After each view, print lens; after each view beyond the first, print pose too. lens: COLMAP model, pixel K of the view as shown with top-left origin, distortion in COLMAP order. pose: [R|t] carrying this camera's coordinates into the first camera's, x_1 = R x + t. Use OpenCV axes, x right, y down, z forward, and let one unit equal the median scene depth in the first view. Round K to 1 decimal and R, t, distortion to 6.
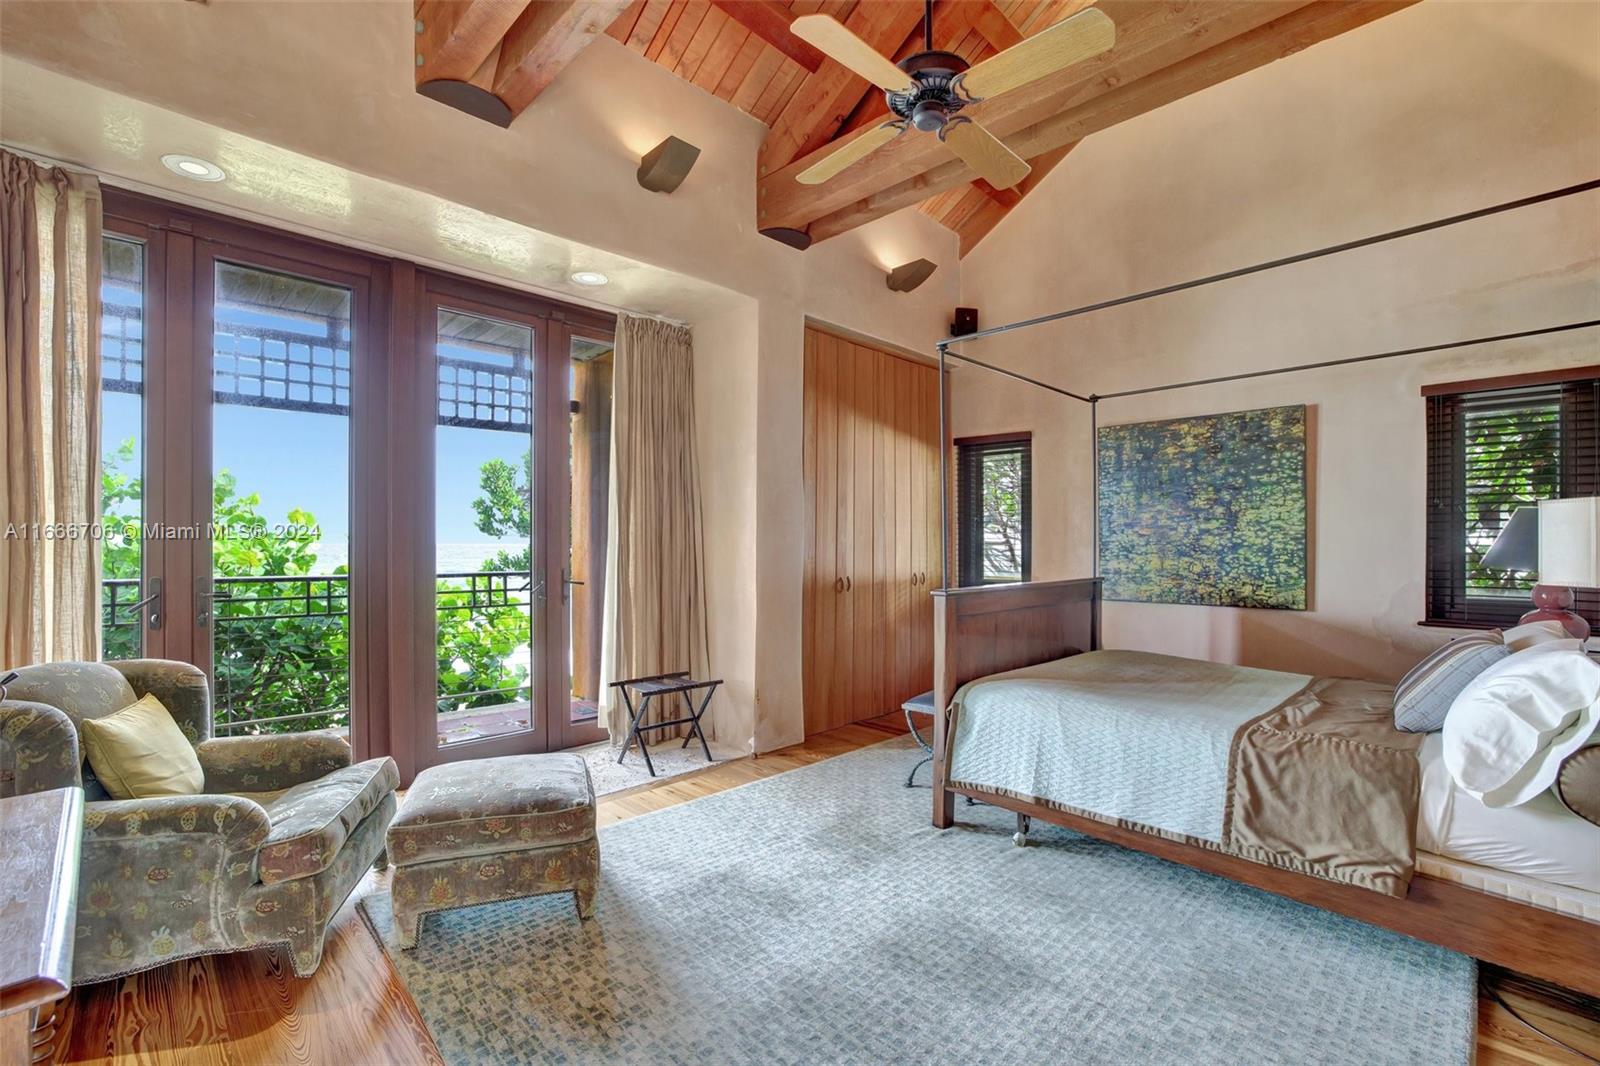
lens RADIAL K [[690.6, 0, 800.1], [0, 690.6, 535.8], [0, 0, 1]] dist [-0.008880, 0.000002]
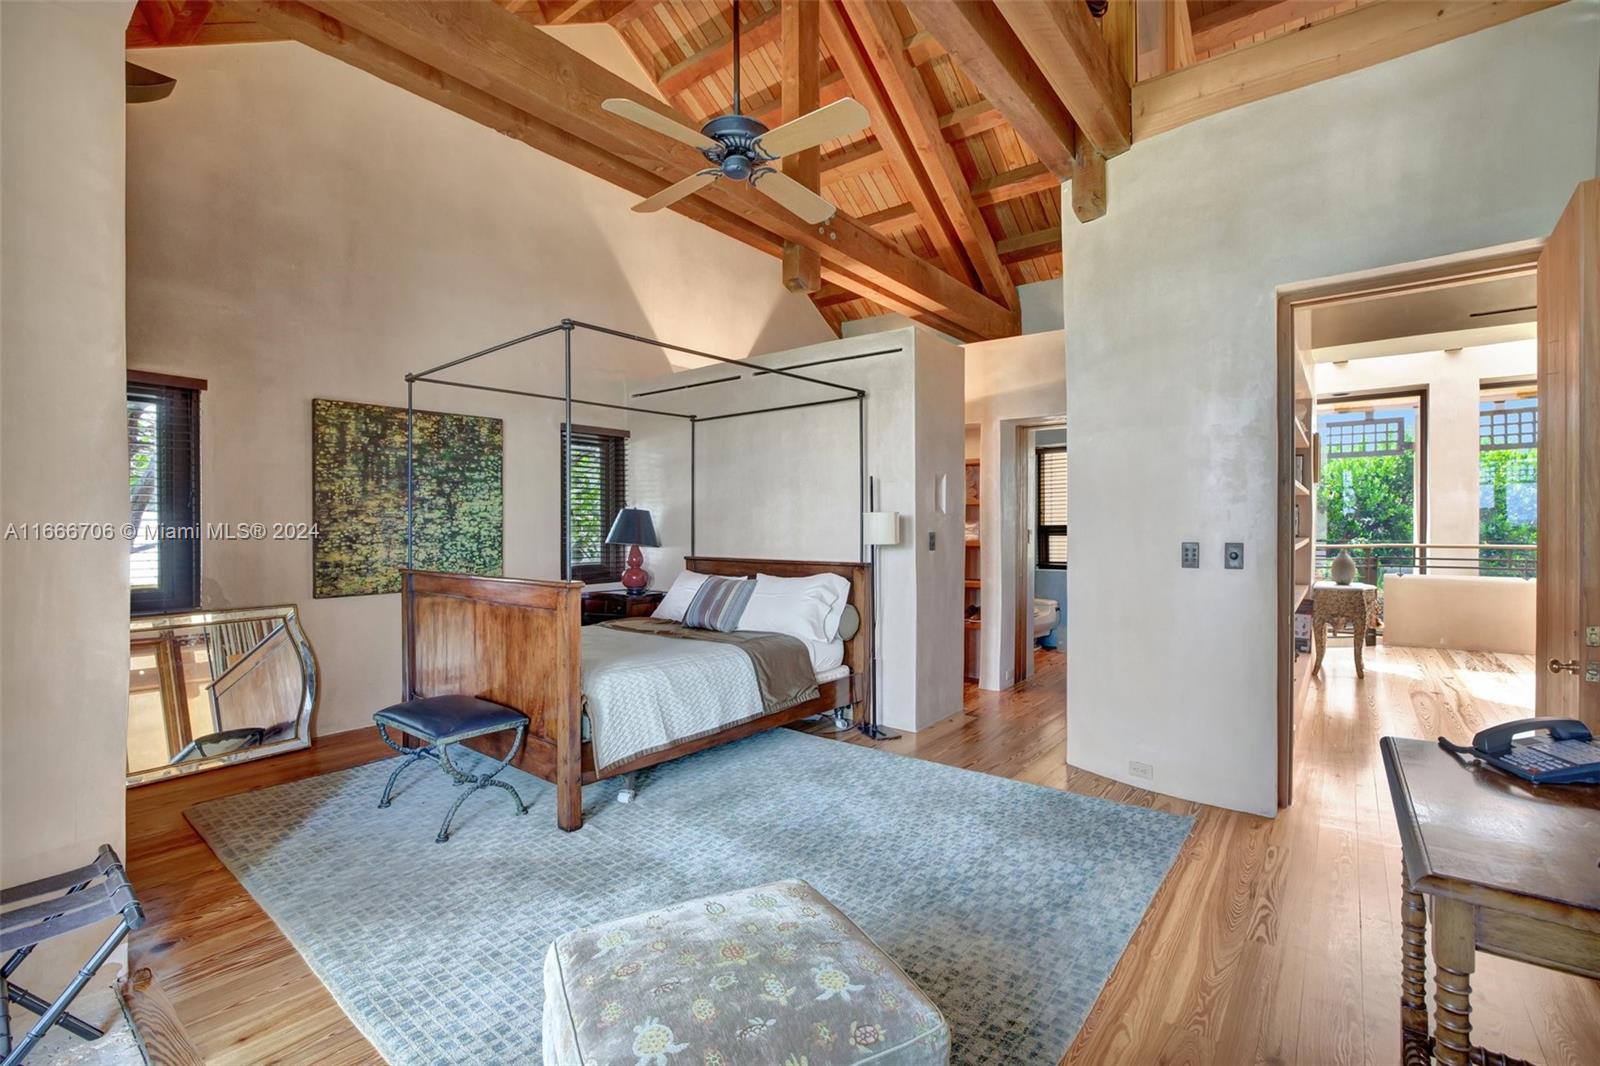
lens RADIAL K [[703.9, 0, 793.6], [0, 703.9, 528.0], [0, 0, 1]] dist [-0.001866, 0.000165]
pose [[-0.071081, -0.003637, 0.997464, -0.535070], [-0.001709, 0.999992, 0.003524, 0.000407], [-0.997469, -0.001455, -0.071086, 0.520574]]
